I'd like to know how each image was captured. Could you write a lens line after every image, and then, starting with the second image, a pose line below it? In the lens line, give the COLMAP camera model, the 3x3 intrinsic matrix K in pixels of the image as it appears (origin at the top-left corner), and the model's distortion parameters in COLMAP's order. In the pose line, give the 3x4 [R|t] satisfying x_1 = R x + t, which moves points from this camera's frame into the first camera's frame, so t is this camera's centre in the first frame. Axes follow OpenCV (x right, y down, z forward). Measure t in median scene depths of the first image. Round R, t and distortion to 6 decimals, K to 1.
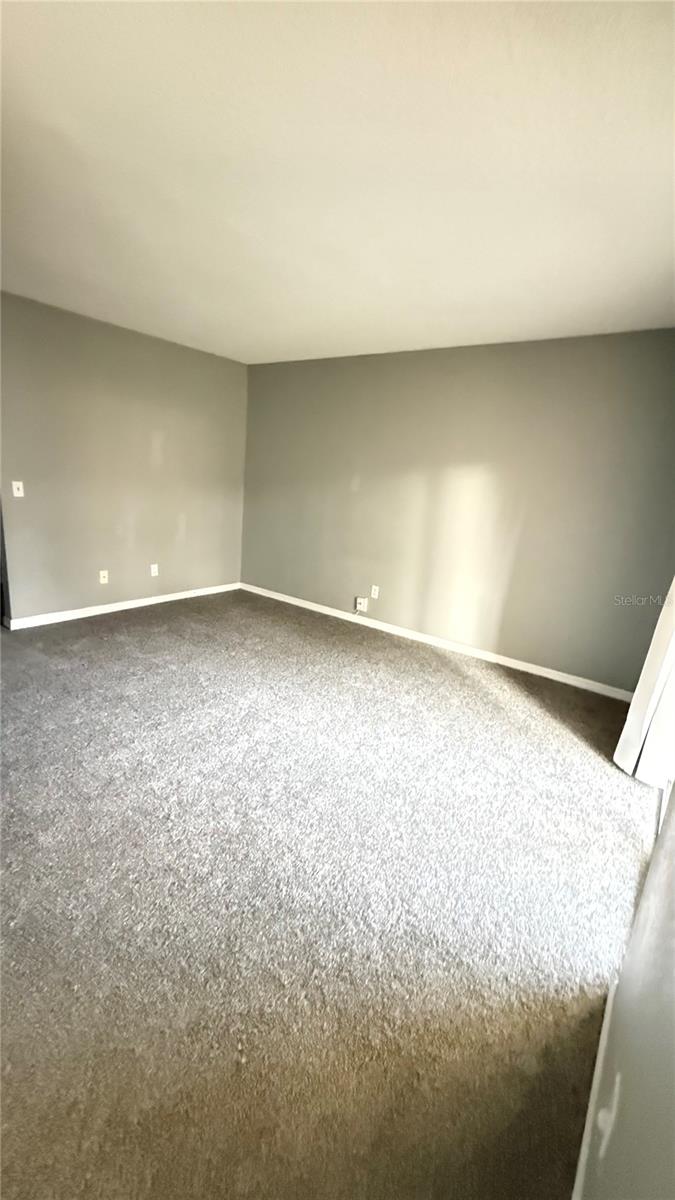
lens RADIAL K [[476.4, 0, 341.5], [0, 476.4, 595.4], [0, 0, 1]] dist [0.003070, -0.000150]
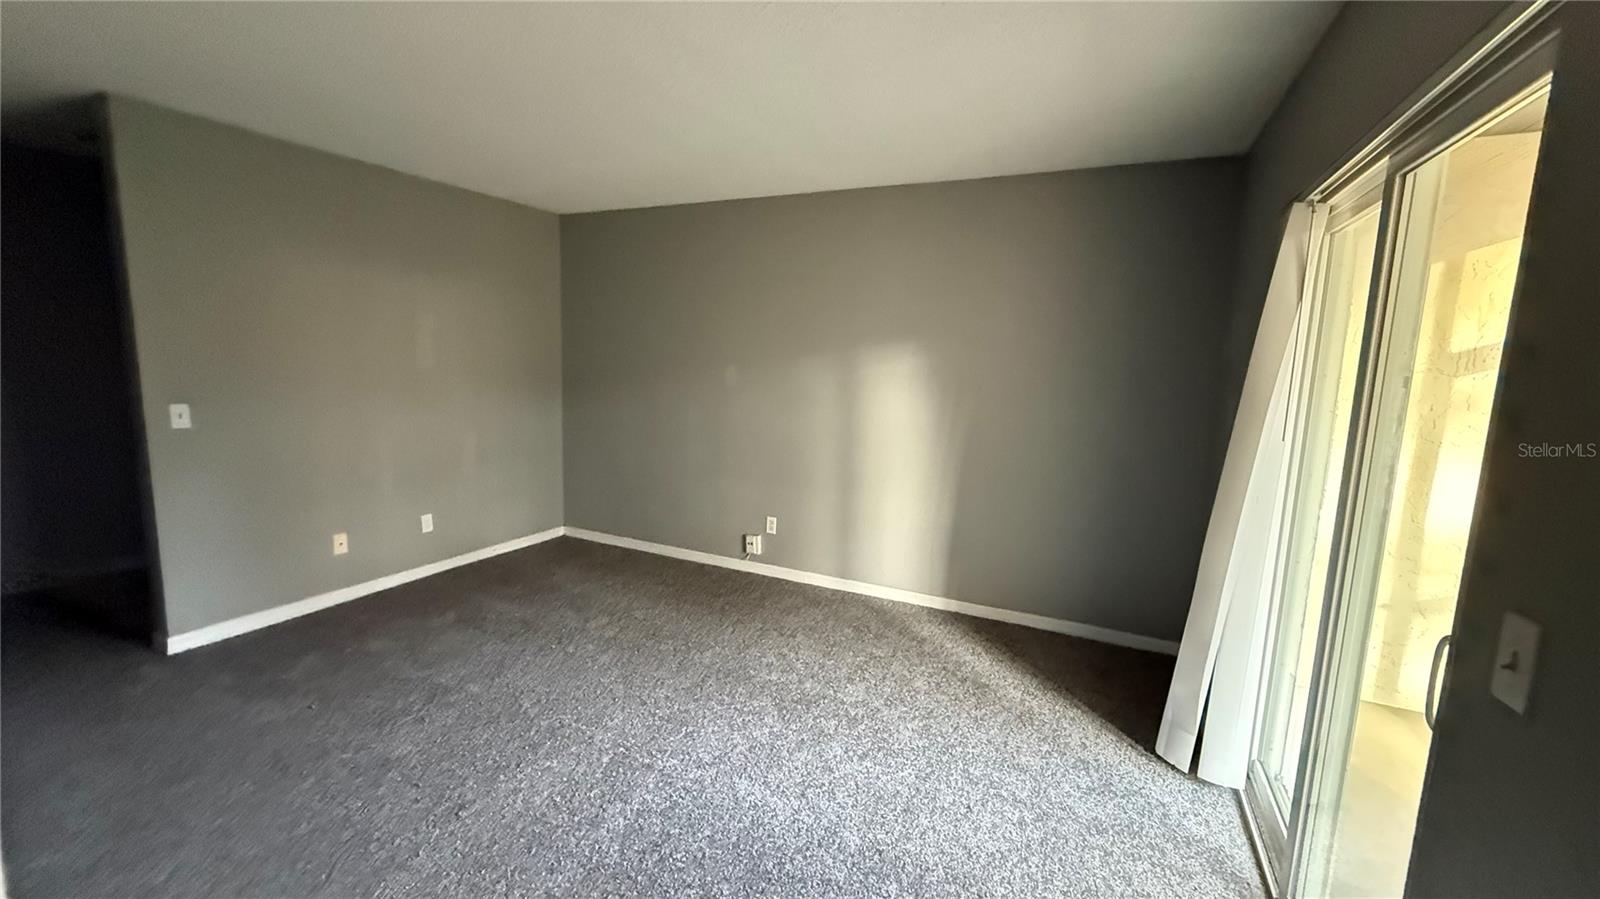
lens RADIAL K [[635.1, 0, 798.2], [0, 635.1, 451.4], [0, 0, 1]] dist [0.003070, -0.000150]
pose [[0.981867, -0.073432, 0.174769, -0.064320], [0.089443, 0.992310, -0.085559, -0.043912], [-0.167142, 0.099639, 0.980885, 0.098771]]
